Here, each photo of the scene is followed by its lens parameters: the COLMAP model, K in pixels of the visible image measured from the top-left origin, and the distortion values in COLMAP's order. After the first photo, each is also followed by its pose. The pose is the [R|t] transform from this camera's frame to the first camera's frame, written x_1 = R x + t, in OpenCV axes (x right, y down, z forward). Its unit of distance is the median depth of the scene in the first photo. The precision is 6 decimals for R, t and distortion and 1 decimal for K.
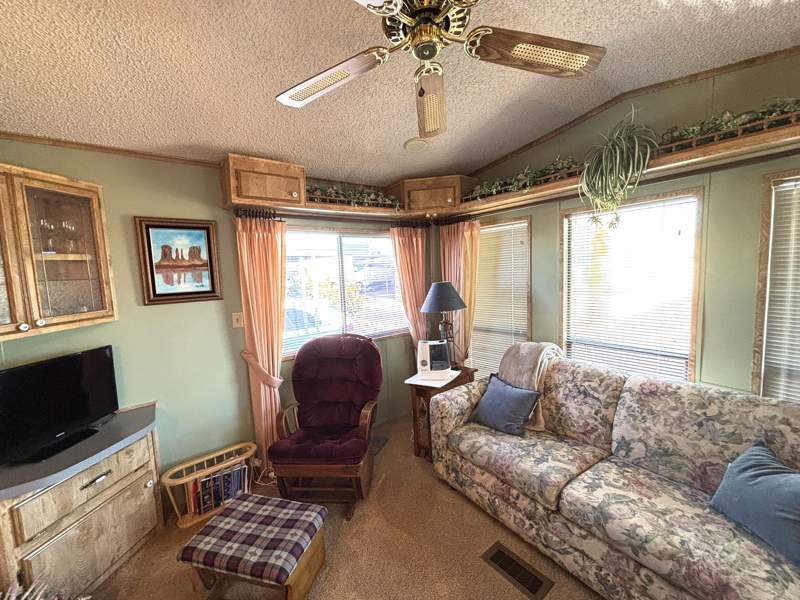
lens RADIAL K [[325.1, 0, 398.0], [0, 325.1, 299.6], [0, 0, 1]] dist [0.000210, -0.000161]
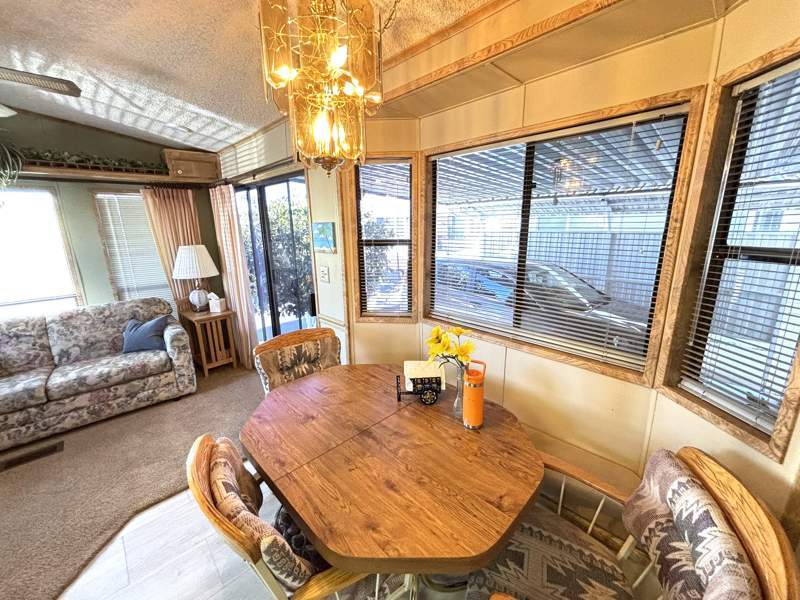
lens RADIAL K [[319.5, 0, 397.0], [0, 319.5, 300.5], [0, 0, 1]] dist [-0.001253, -0.000433]
pose [[-0.109791, -0.195195, 0.974600, -1.006195], [0.113550, 0.971645, 0.207395, 0.067882], [-0.987447, 0.133436, -0.084513, -0.525002]]
